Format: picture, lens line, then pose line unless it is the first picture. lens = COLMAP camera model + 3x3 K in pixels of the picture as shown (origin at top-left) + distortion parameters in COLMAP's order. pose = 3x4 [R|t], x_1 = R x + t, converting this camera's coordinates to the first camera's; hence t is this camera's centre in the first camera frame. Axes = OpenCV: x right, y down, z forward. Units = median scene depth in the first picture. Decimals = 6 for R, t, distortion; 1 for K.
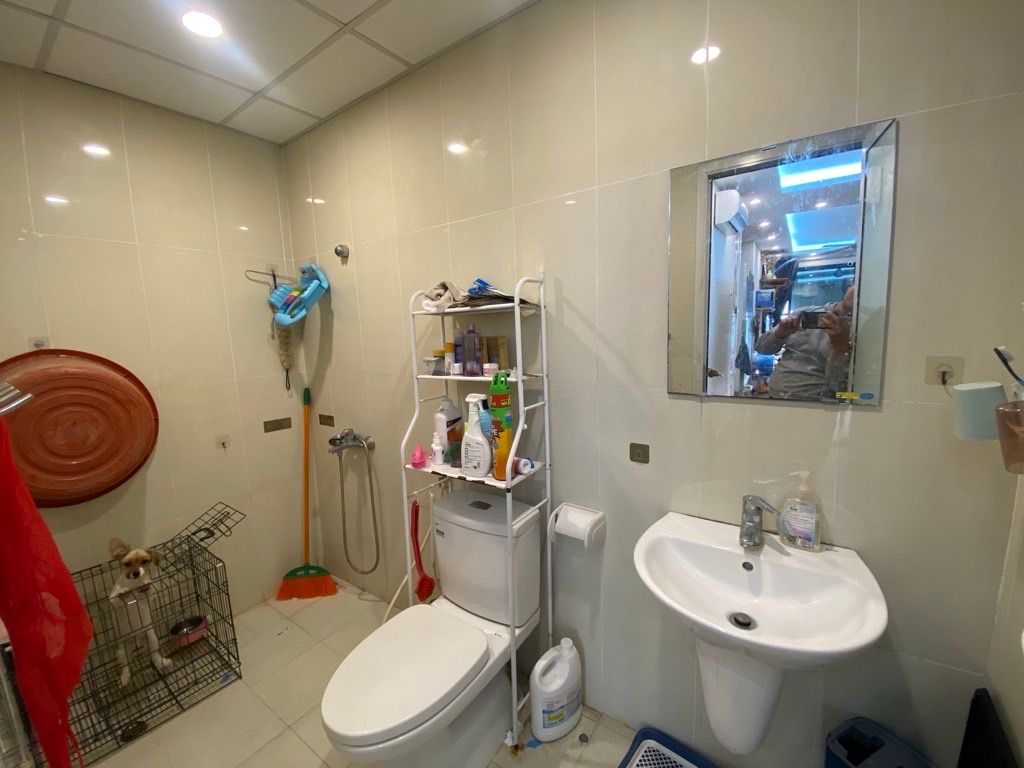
lens RADIAL K [[425.0, 0, 517.5], [0, 425.0, 385.5], [0, 0, 1]] dist [0.025249, -0.020445]
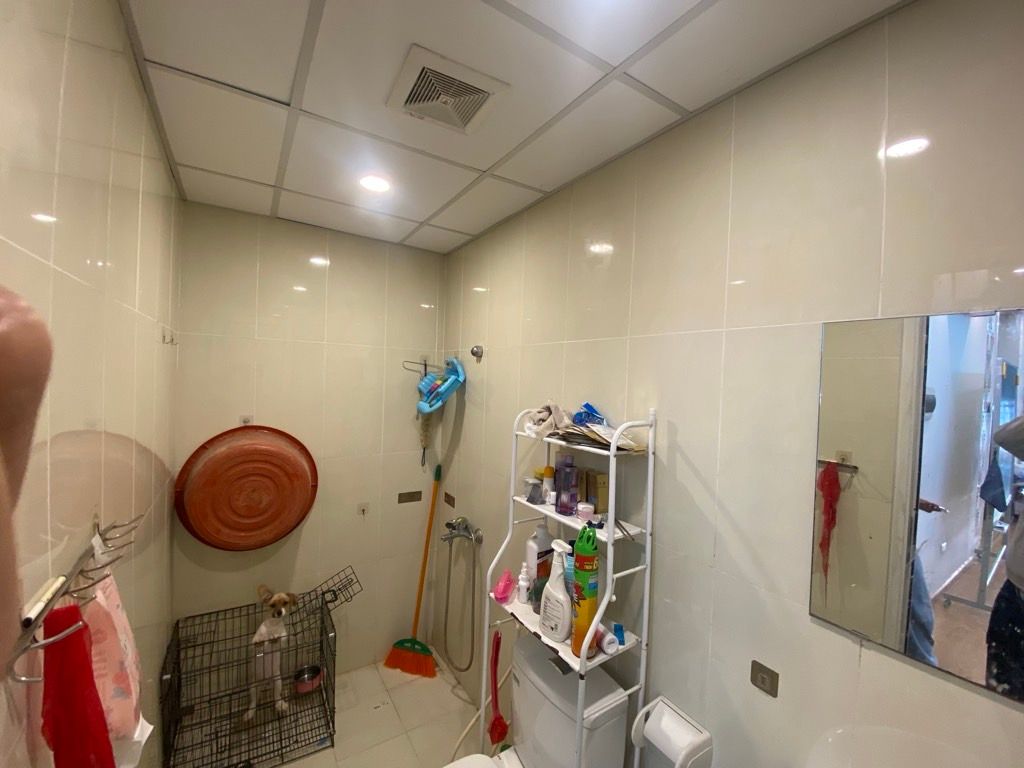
lens RADIAL K [[414.5, 0, 515.0], [0, 414.5, 384.4], [0, 0, 1]] dist [0.023815, -0.023333]
pose [[0.925300, 0.077584, -0.371215, 0.095589], [-0.121086, 0.988055, -0.095318, -0.186410], [0.359386, 0.133147, 0.923642, 0.101448]]
